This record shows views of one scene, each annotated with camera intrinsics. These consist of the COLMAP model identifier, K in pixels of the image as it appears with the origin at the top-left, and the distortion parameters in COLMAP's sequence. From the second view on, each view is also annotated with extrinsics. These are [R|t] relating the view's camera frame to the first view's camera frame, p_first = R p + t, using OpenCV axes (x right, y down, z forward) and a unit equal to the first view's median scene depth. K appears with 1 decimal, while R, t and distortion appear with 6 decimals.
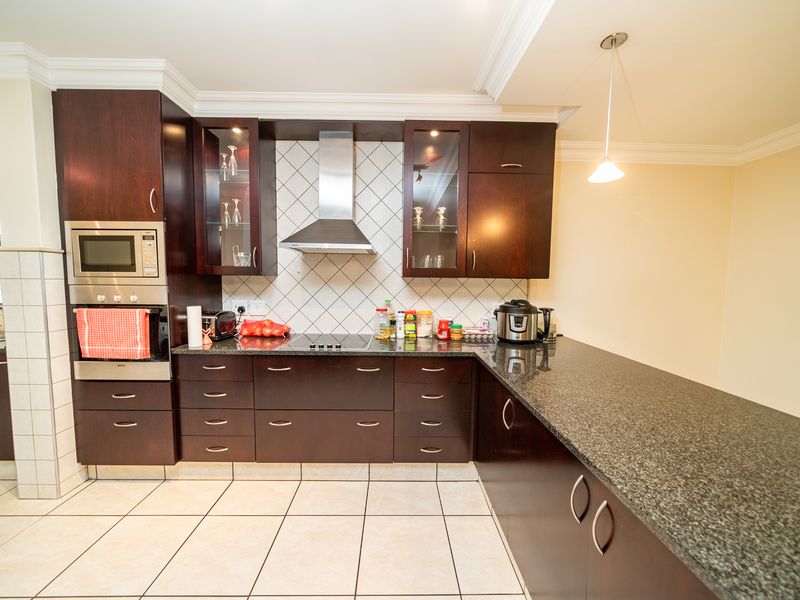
lens RADIAL K [[309.9, 0, 396.7], [0, 309.9, 300.2], [0, 0, 1]] dist [-0.004902, -0.000132]
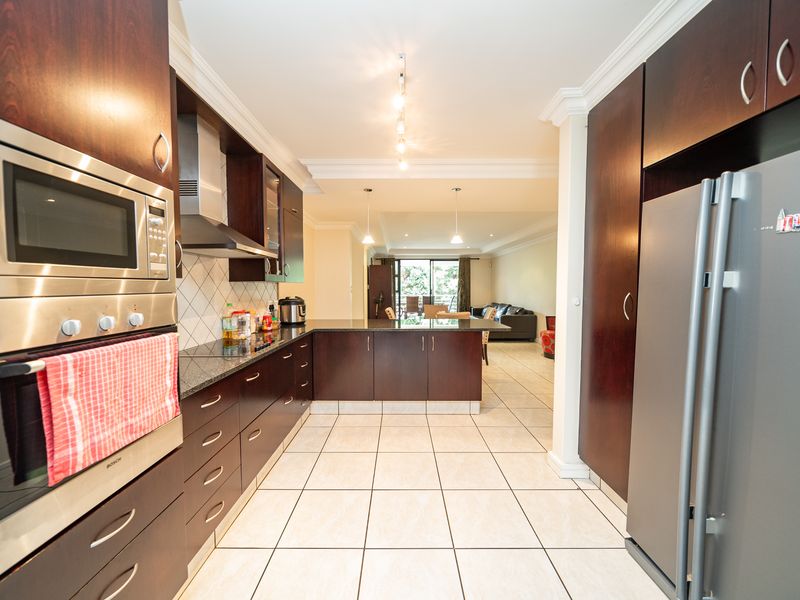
lens RADIAL K [[309.9, 0, 396.7], [0, 309.9, 300.2], [0, 0, 1]] dist [-0.004902, -0.000132]
pose [[0.025086, -0.056660, 0.998078, -1.128539], [0.074715, 0.995706, 0.054648, -0.026753], [-0.996889, 0.073201, 0.029212, 0.442104]]
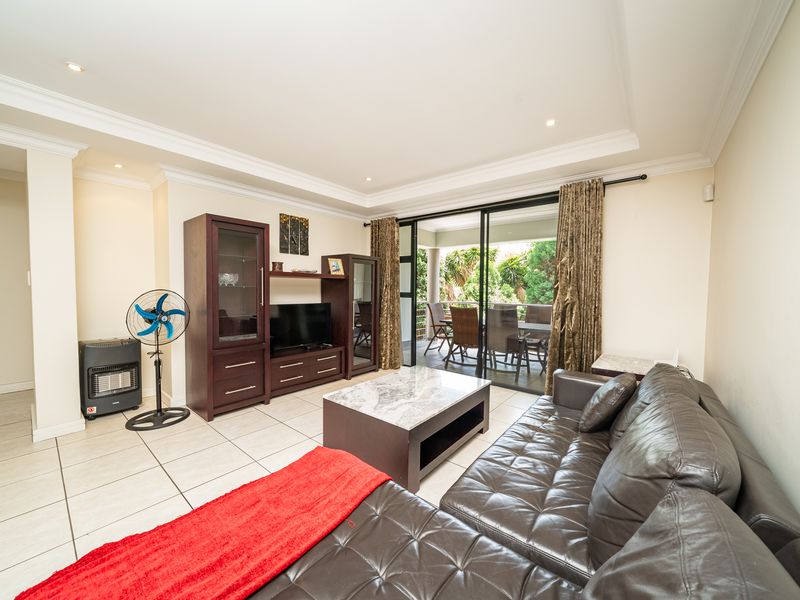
lens RADIAL K [[309.9, 0, 396.7], [0, 309.9, 300.2], [0, 0, 1]] dist [-0.004902, -0.000132]
pose [[0.647496, -0.036468, 0.761196, 2.100466], [0.055660, 0.998450, 0.000489, 0.134149], [-0.760034, 0.042051, 0.648522, -0.763058]]
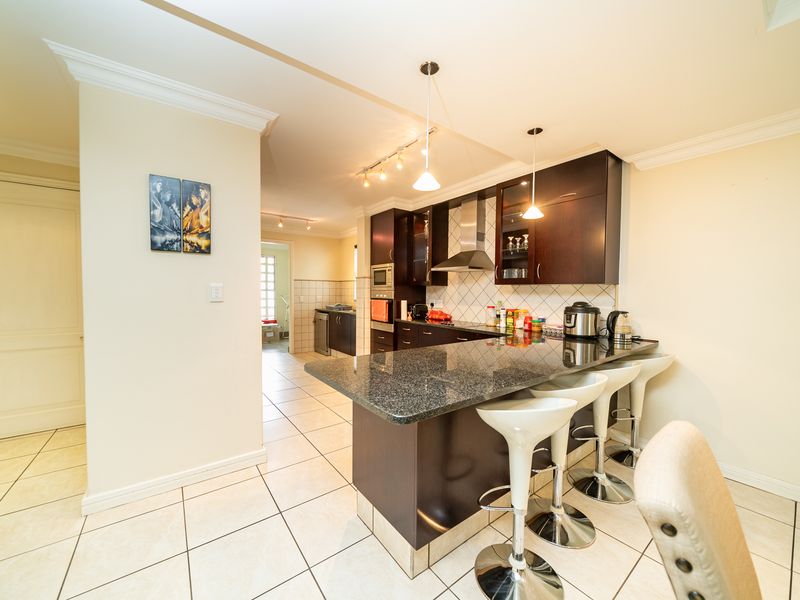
lens RADIAL K [[309.9, 0, 396.7], [0, 309.9, 300.2], [0, 0, 1]] dist [-0.004902, -0.000132]
pose [[0.584455, 0.017525, -0.811237, 0.959659], [-0.059690, 0.997987, -0.021444, 0.061227], [0.809228, 0.060956, 0.584324, -0.268904]]
